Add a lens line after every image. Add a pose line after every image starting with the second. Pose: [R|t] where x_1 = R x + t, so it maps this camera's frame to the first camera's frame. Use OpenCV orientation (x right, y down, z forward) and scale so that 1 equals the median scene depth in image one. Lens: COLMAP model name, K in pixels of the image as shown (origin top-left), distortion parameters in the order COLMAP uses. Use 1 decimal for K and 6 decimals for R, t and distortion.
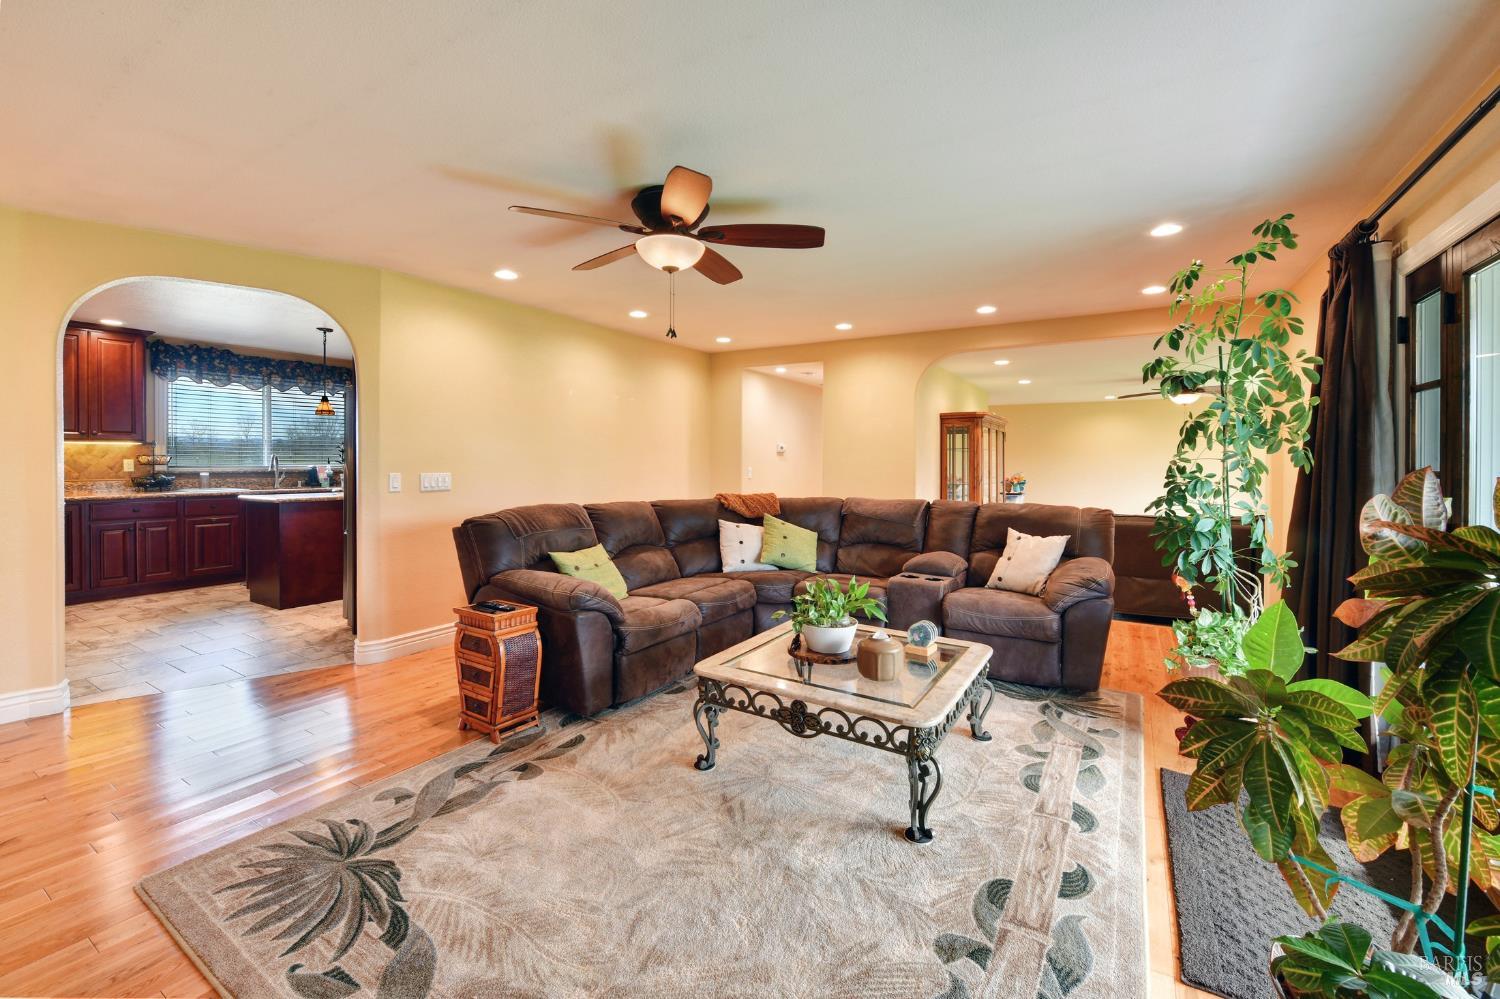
lens RADIAL K [[615.3, 0, 738.8], [0, 615.3, 465.4], [0, 0, 1]] dist [0.000258, 0.000074]
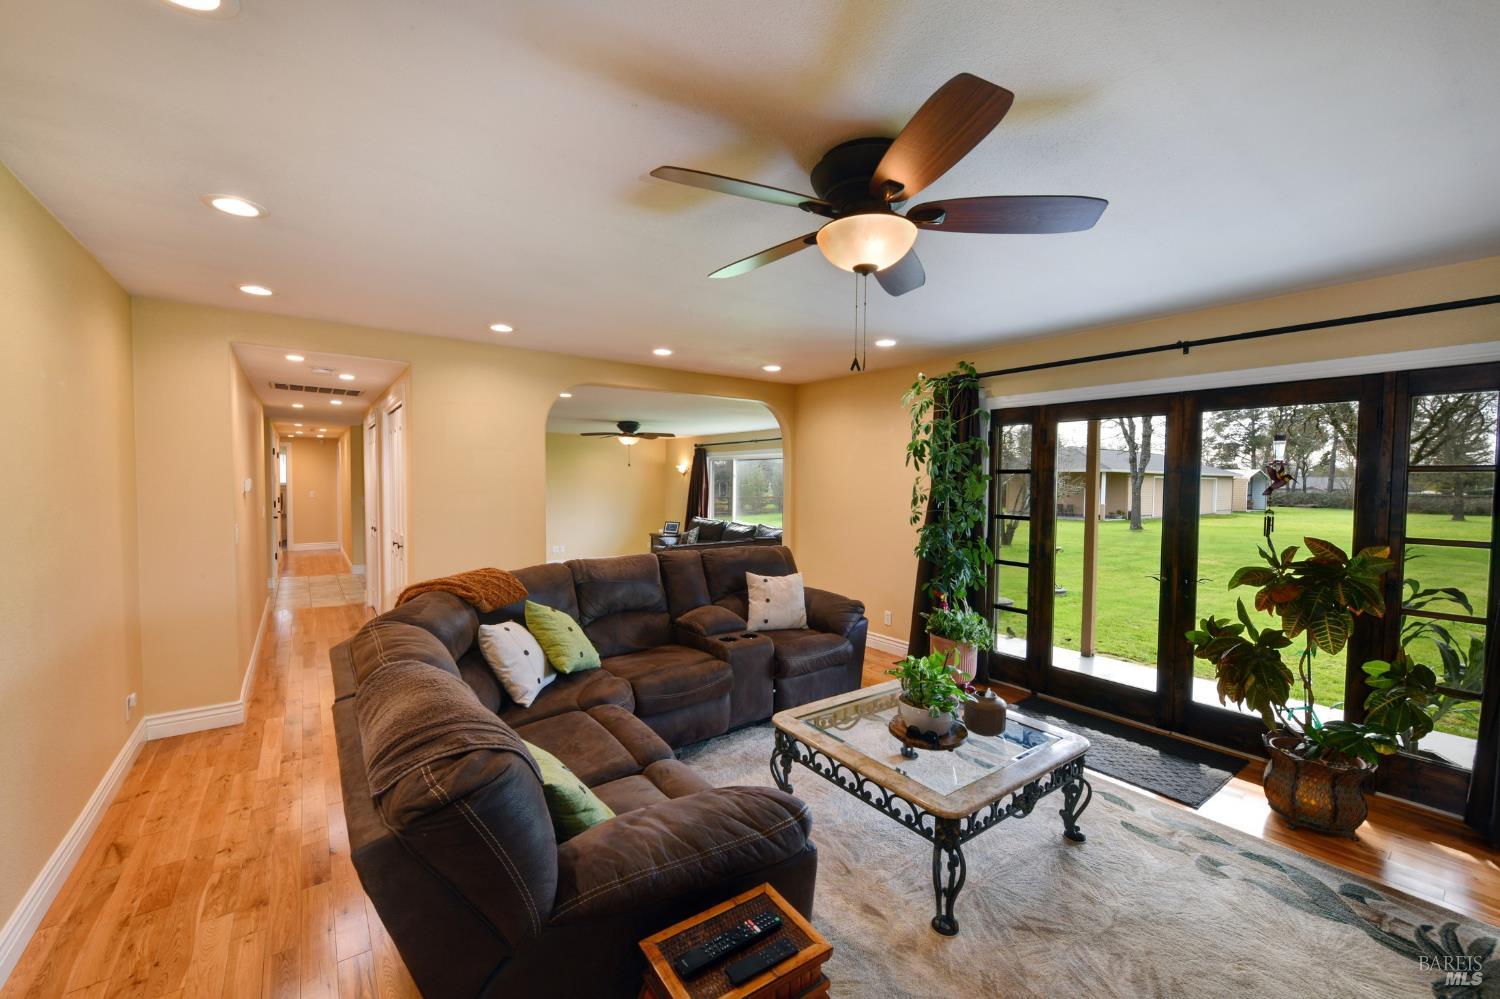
lens RADIAL K [[615.0, 0, 756.8], [0, 615.0, 498.3], [0, 0, 1]] dist [-0.003213, -0.000226]
pose [[0.354484, -0.027684, 0.934652, -1.124241], [-0.002206, 0.999534, 0.030443, -0.123807], [-0.935059, -0.012854, 0.354258, 1.215641]]
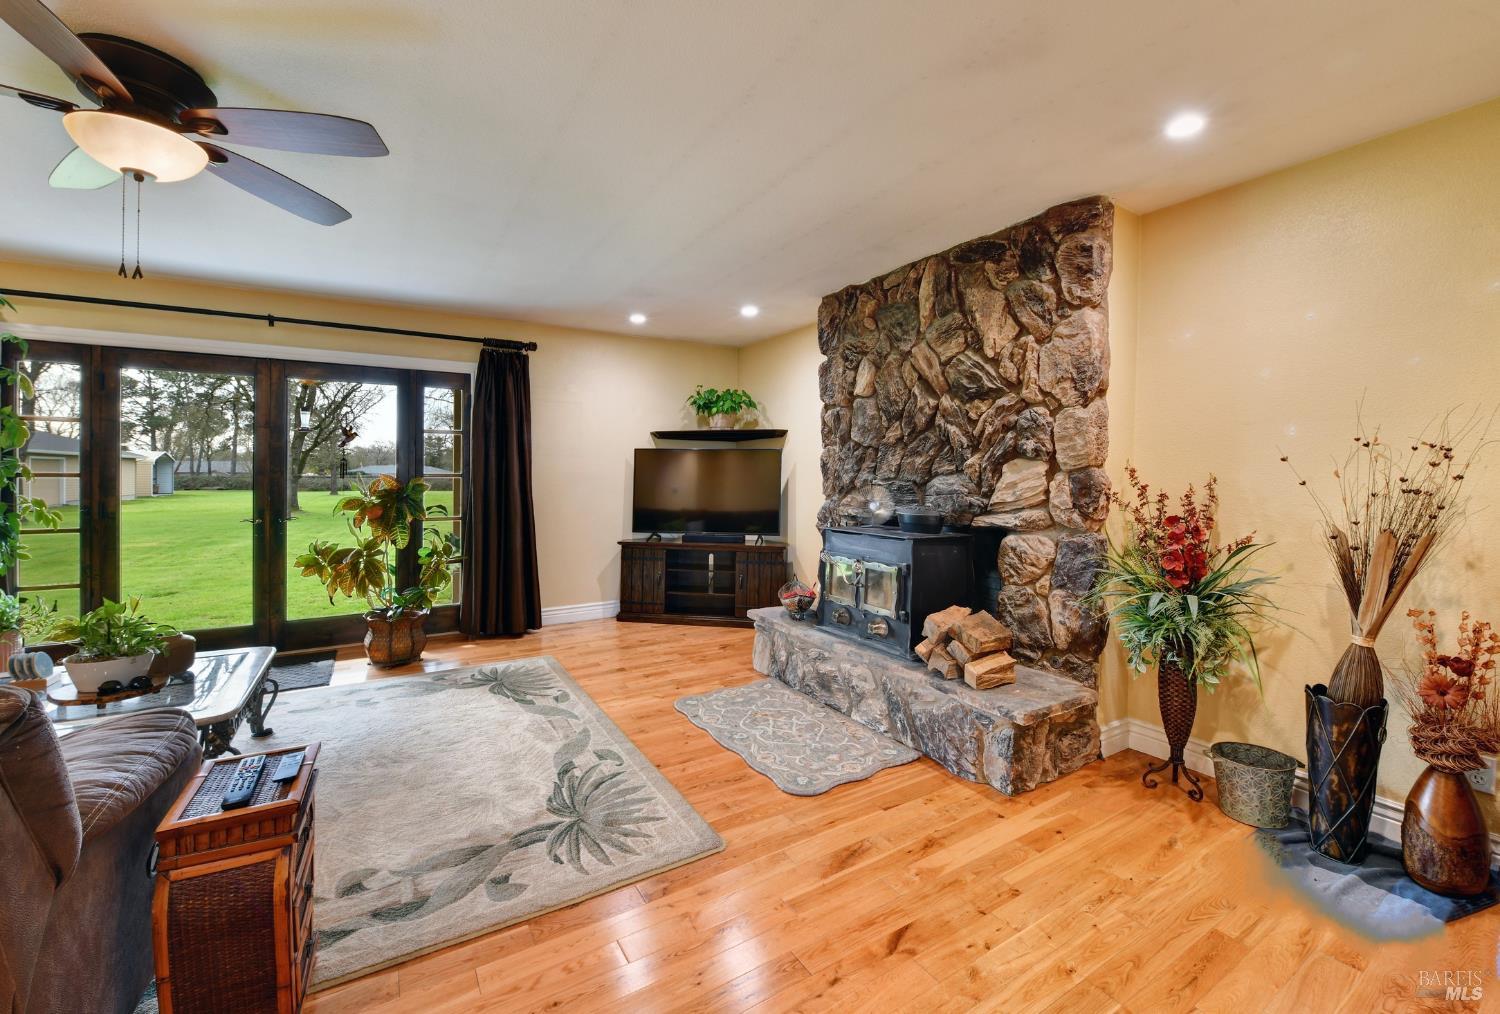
lens RADIAL K [[621.4, 0, 744.4], [0, 621.4, 483.1], [0, 0, 1]] dist [0.000013, -0.000009]
pose [[-0.889605, -0.013686, 0.456525, -1.400994], [-0.005122, 0.999787, 0.019989, -0.011213], [-0.456701, 0.015444, -0.889486, 1.832679]]
